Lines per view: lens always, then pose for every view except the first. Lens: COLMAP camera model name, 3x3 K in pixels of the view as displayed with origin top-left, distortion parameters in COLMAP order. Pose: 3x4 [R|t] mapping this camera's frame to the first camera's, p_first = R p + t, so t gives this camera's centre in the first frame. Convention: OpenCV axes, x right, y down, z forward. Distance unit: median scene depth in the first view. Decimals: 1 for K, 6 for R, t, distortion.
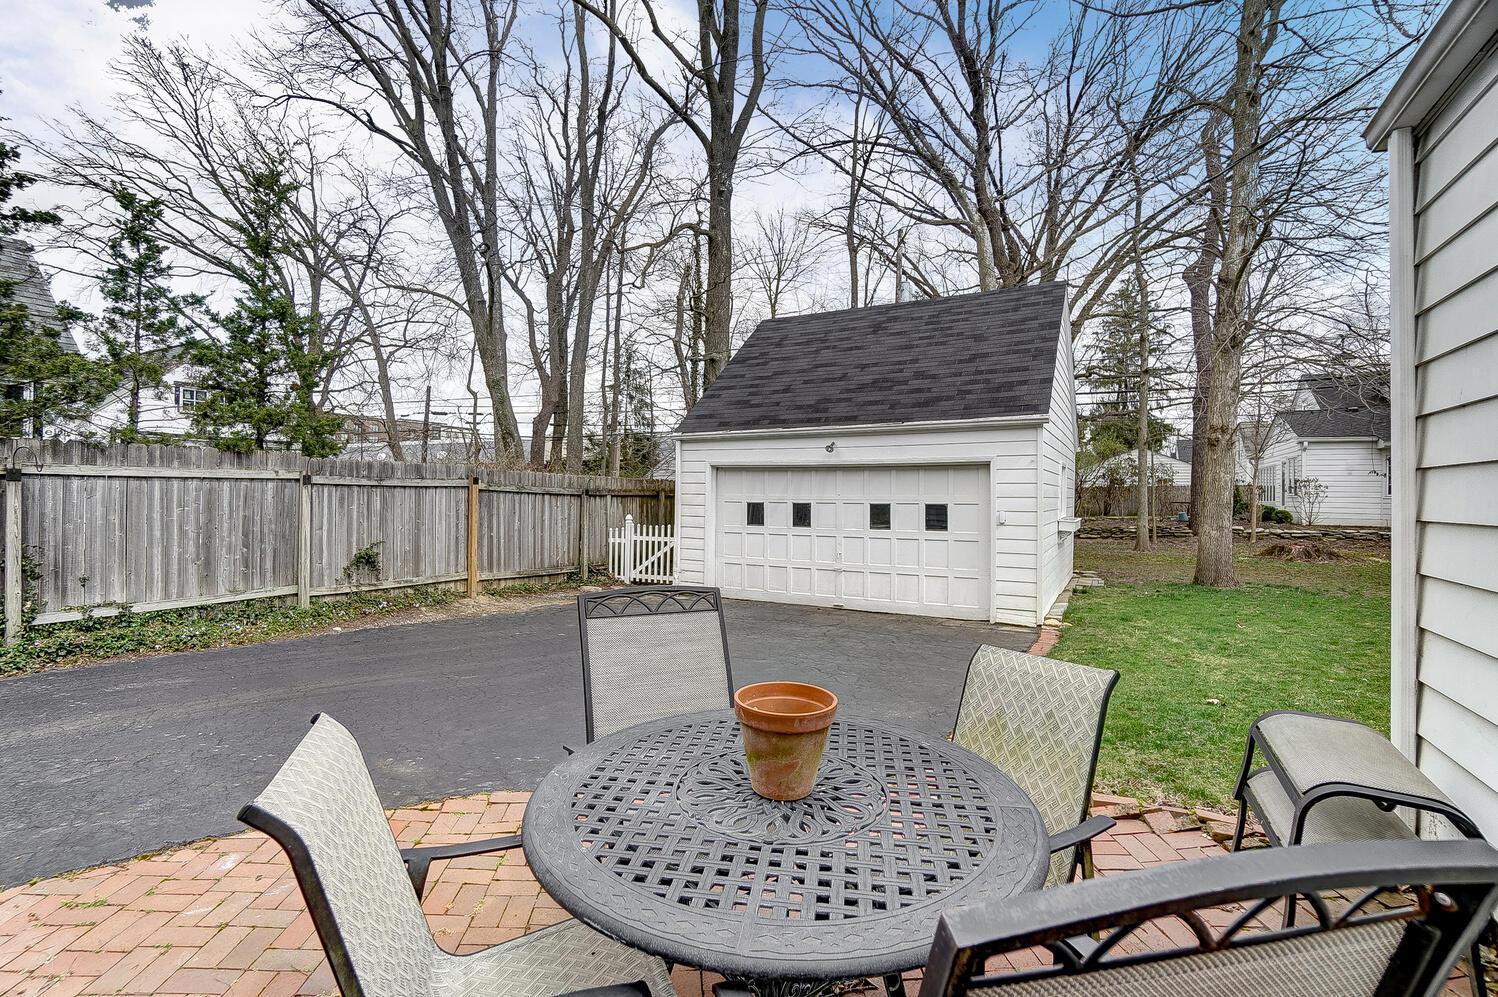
lens RADIAL K [[667.5, 0, 742.2], [0, 667.5, 497.7], [0, 0, 1]] dist [-0.059414, 0.023940]
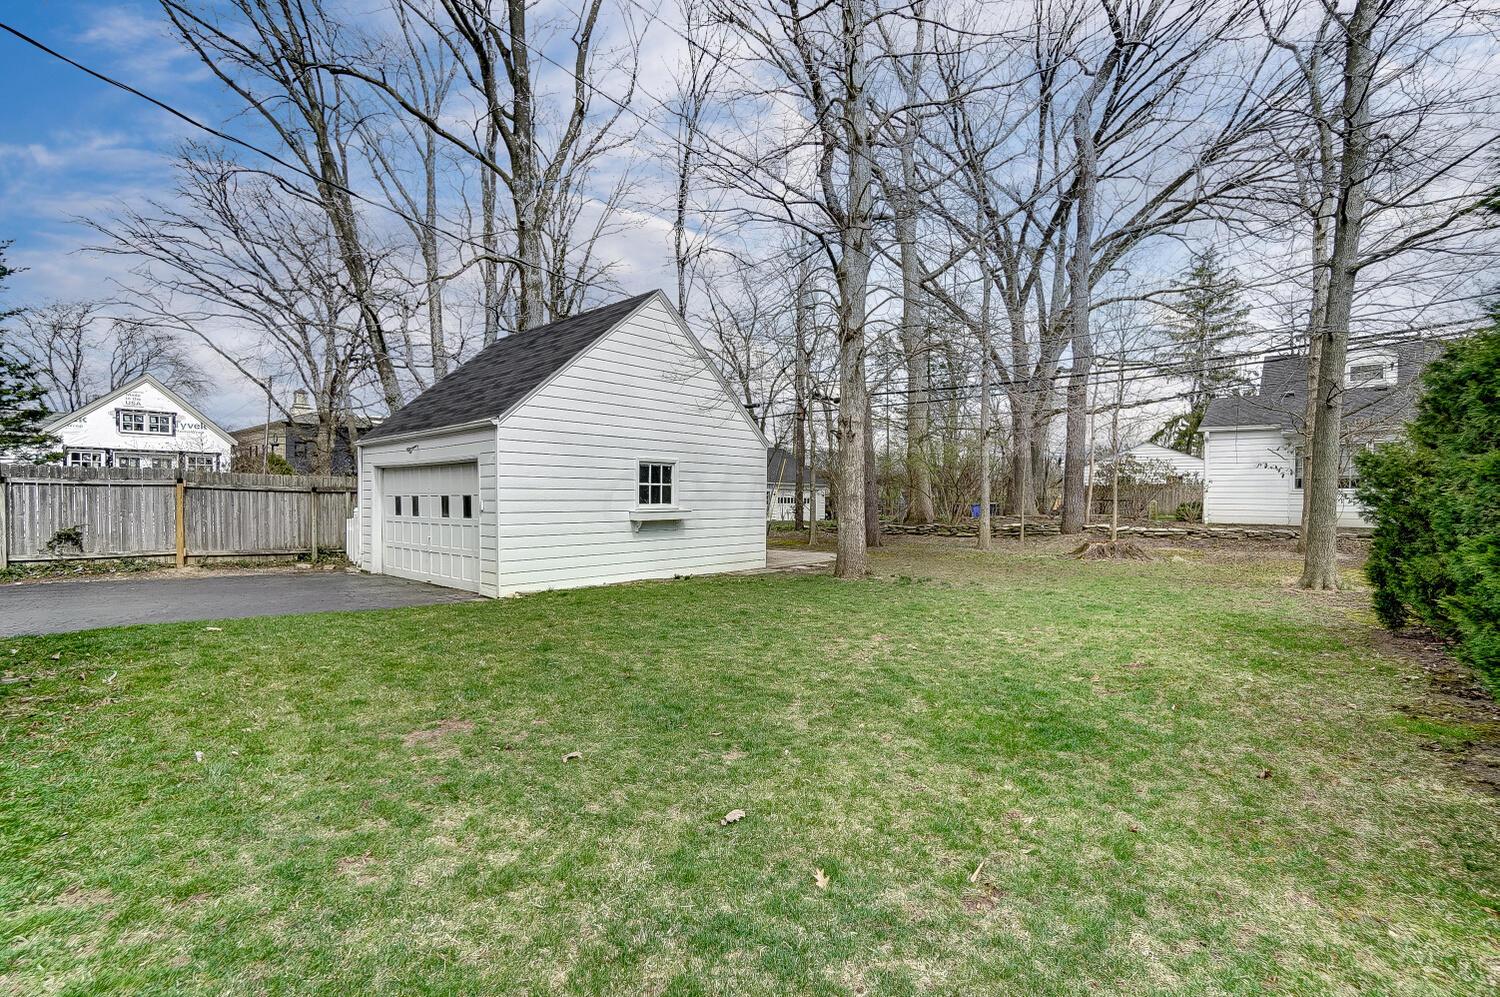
lens RADIAL K [[668.4, 0, 743.2], [0, 668.4, 497.7], [0, 0, 1]] dist [-0.059414, 0.023940]
pose [[0.981399, -0.005084, -0.191910, 0.916033], [0.003923, 0.999972, -0.006433, 0.021081], [0.191937, 0.005561, 0.981391, -0.061509]]
